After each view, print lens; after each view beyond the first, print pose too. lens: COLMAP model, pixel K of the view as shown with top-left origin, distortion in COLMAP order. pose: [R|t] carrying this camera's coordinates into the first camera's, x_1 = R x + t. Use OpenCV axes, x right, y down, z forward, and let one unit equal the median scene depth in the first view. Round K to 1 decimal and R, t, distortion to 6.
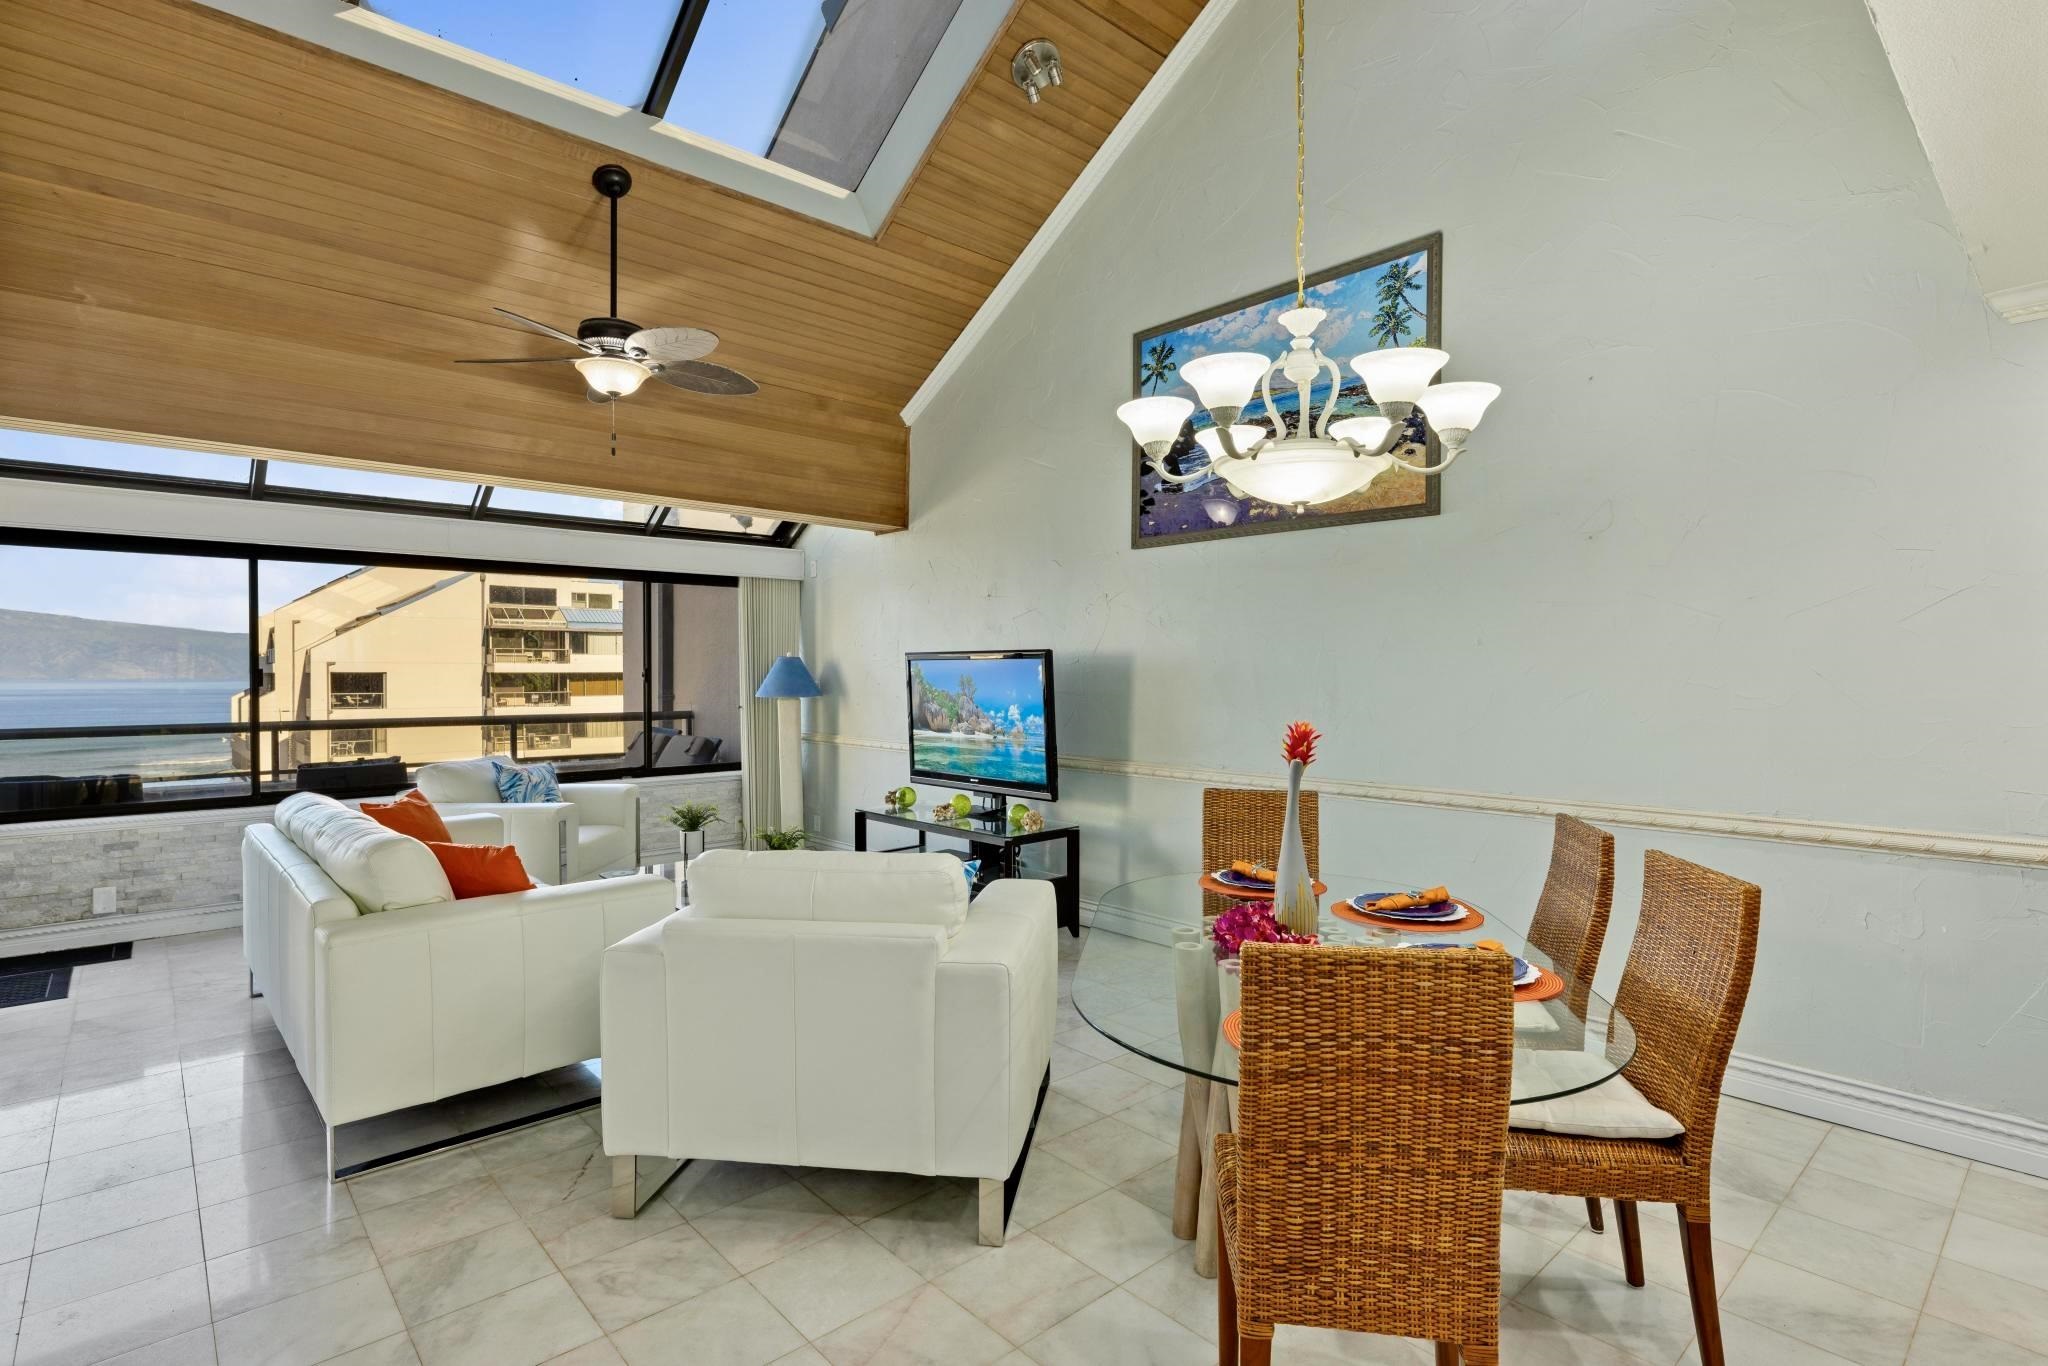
lens RADIAL K [[985.2, 0, 1024.9], [0, 985.2, 681.9], [0, 0, 1]] dist [-0.002328, -0.000042]
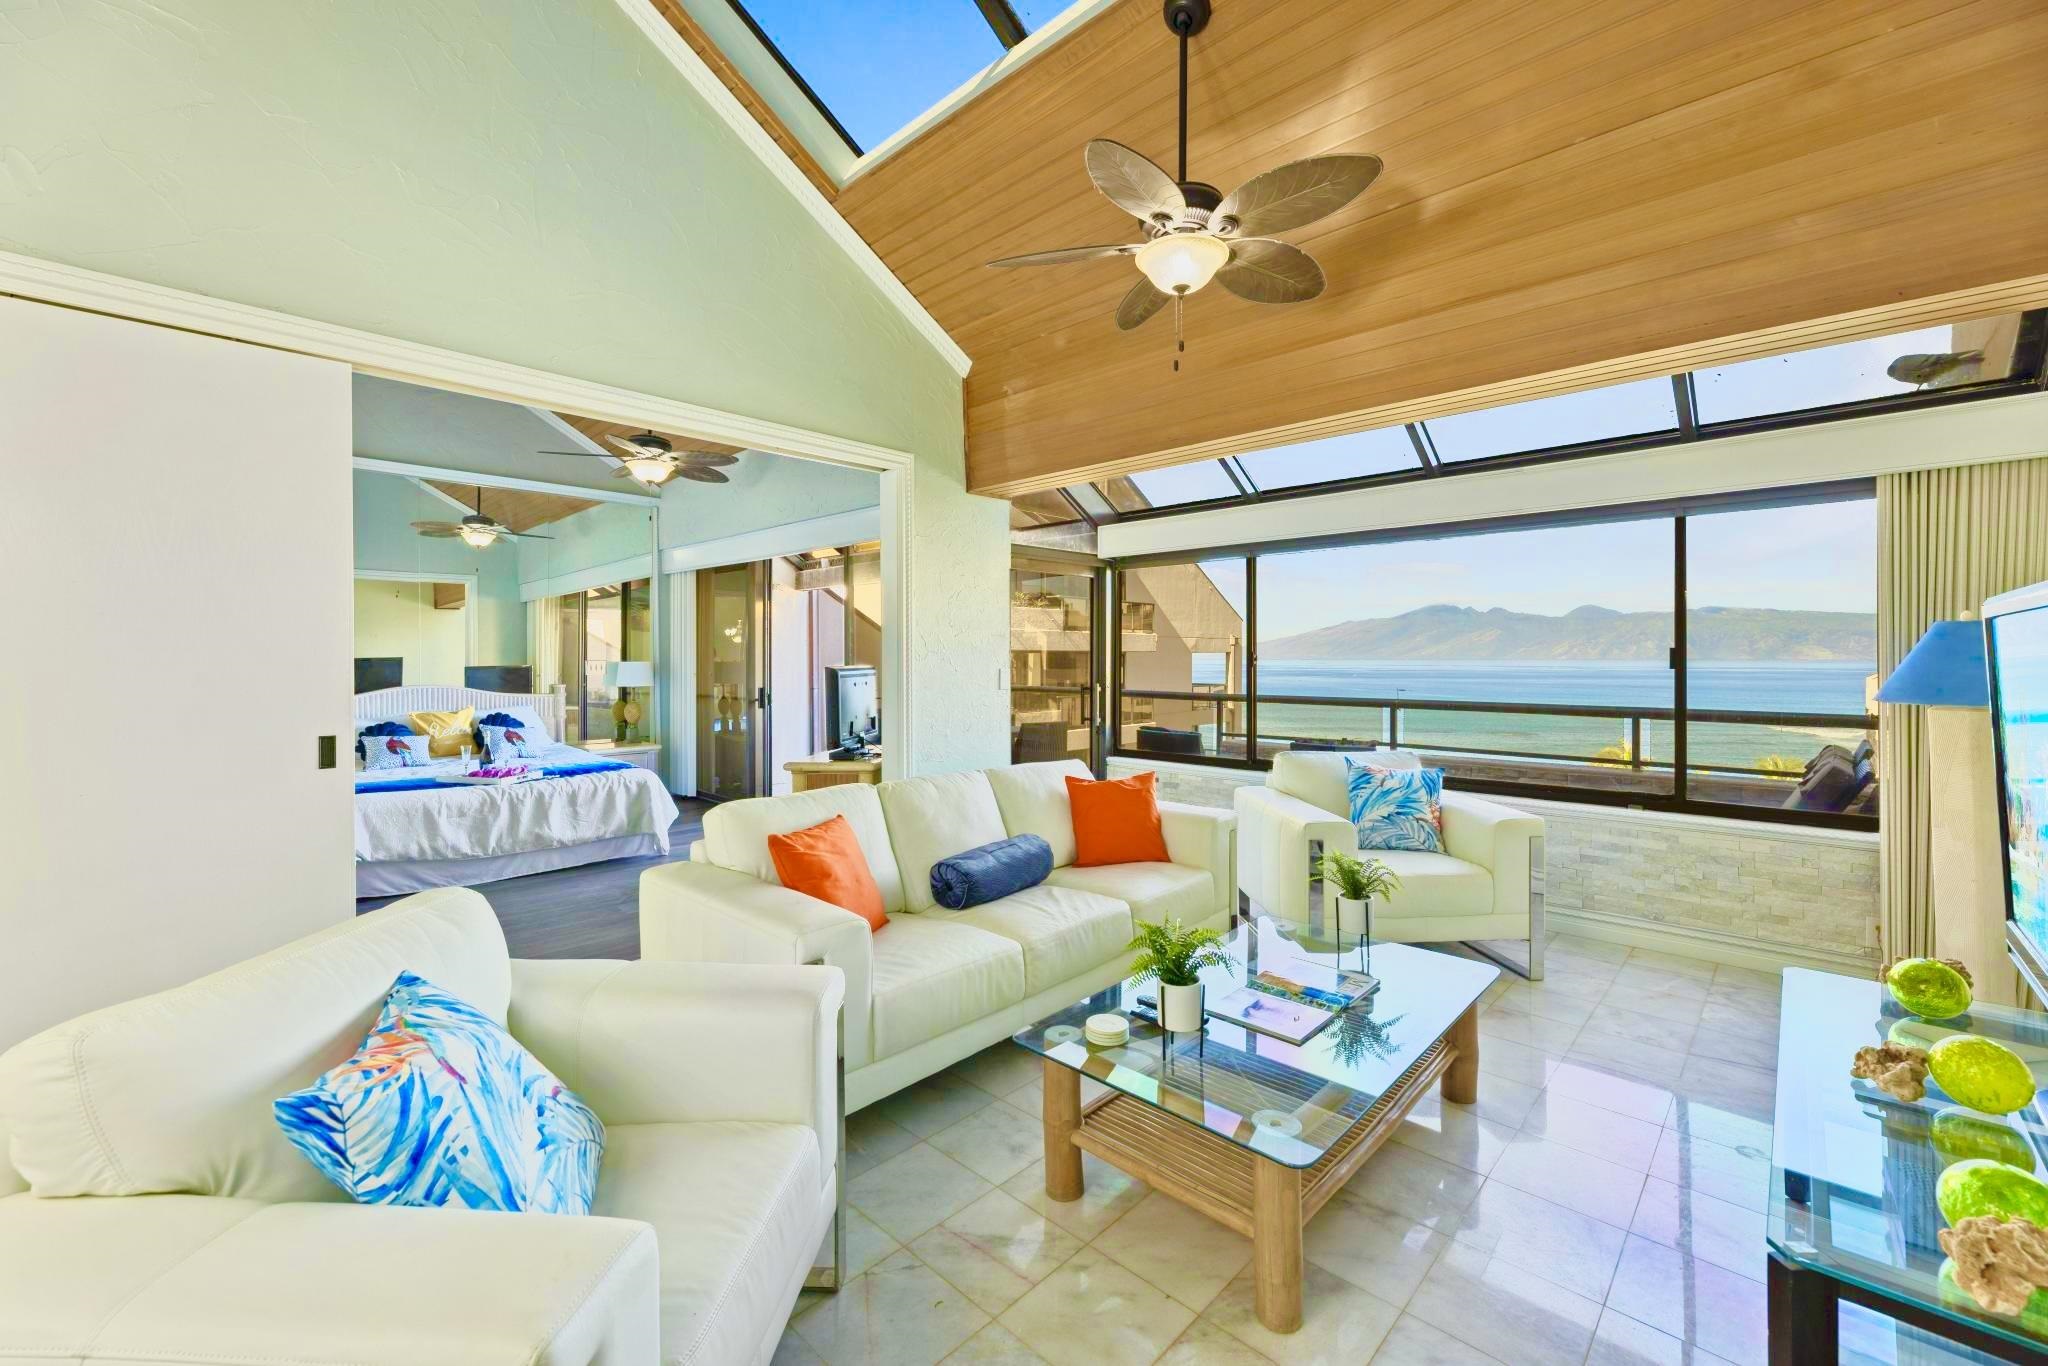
lens RADIAL K [[830.0, 0, 1019.6], [0, 830.0, 662.8], [0, 0, 1]] dist [-0.000121, -0.000378]
pose [[0.071977, 0.007652, -0.997377, 0.133052], [-0.007327, 0.999948, 0.007143, -0.003973], [0.997379, 0.006794, 0.072029, 0.504916]]
